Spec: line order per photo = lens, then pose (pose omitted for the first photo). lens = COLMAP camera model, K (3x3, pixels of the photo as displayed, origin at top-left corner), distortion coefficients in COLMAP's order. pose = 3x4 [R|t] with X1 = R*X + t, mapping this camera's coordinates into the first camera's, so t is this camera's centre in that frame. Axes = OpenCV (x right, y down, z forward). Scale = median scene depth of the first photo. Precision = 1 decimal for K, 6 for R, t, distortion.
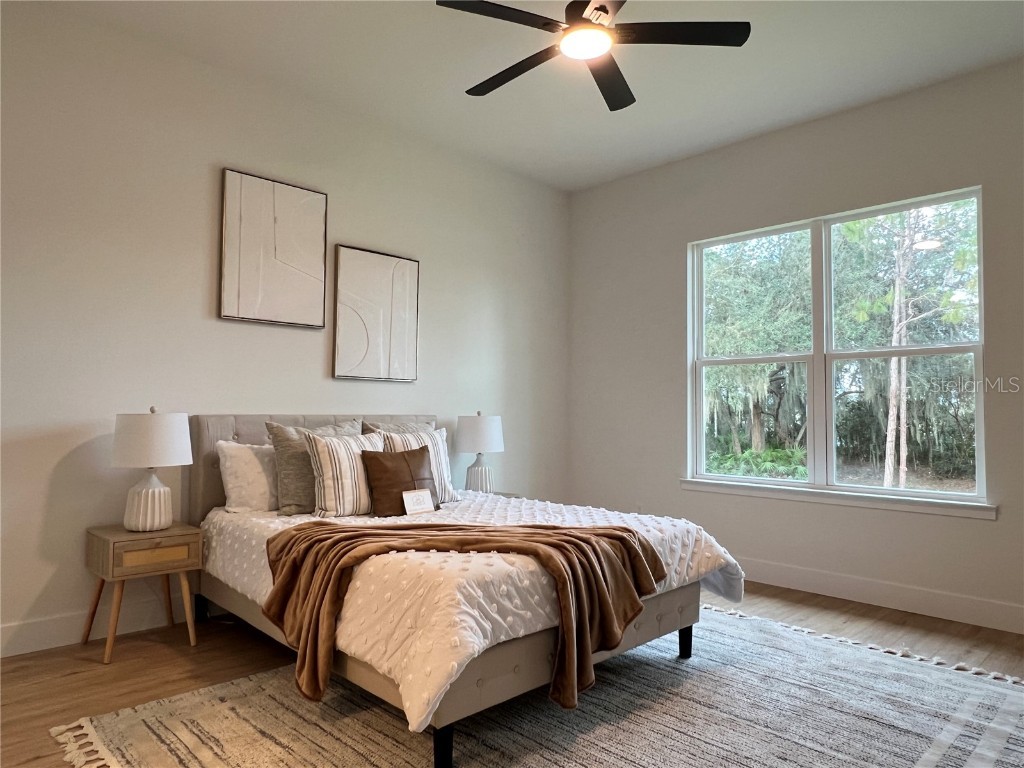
lens RADIAL K [[664.6, 0, 505.7], [0, 664.6, 386.8], [0, 0, 1]] dist [-0.001104, -0.000394]
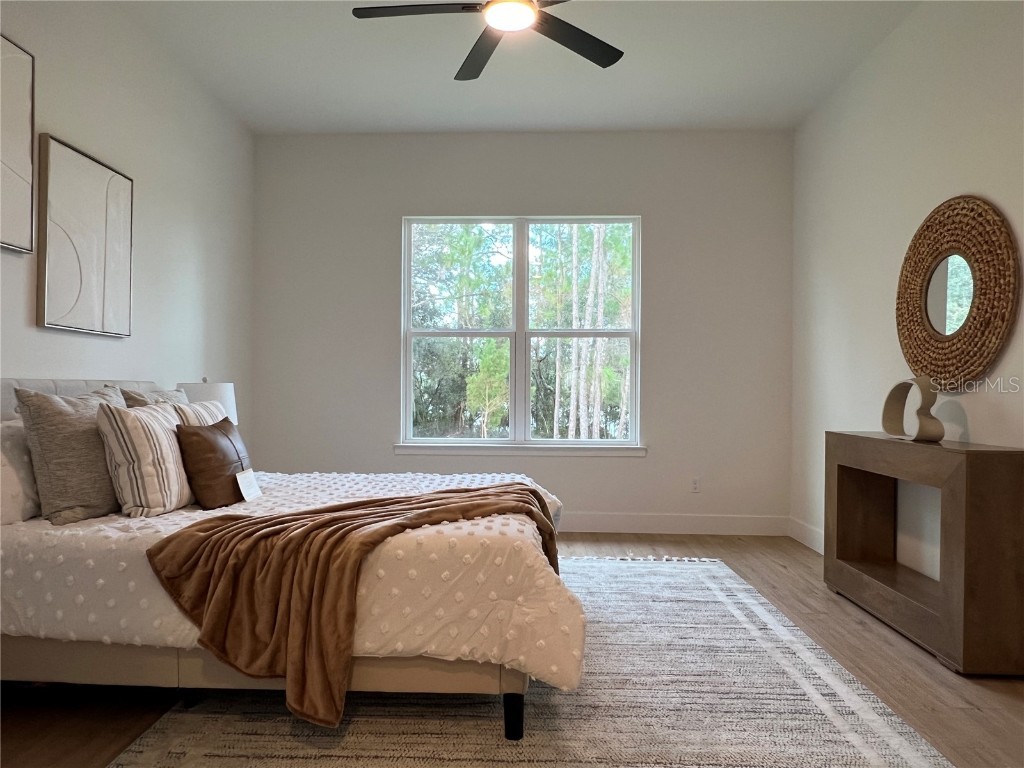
lens RADIAL K [[664.6, 0, 505.7], [0, 664.6, 386.8], [0, 0, 1]] dist [-0.001104, -0.000394]
pose [[0.726627, -0.000383, 0.687032, -0.482110], [-0.026194, 0.999257, 0.028260, 0.021602], [-0.686532, -0.038531, 0.726078, 0.197625]]
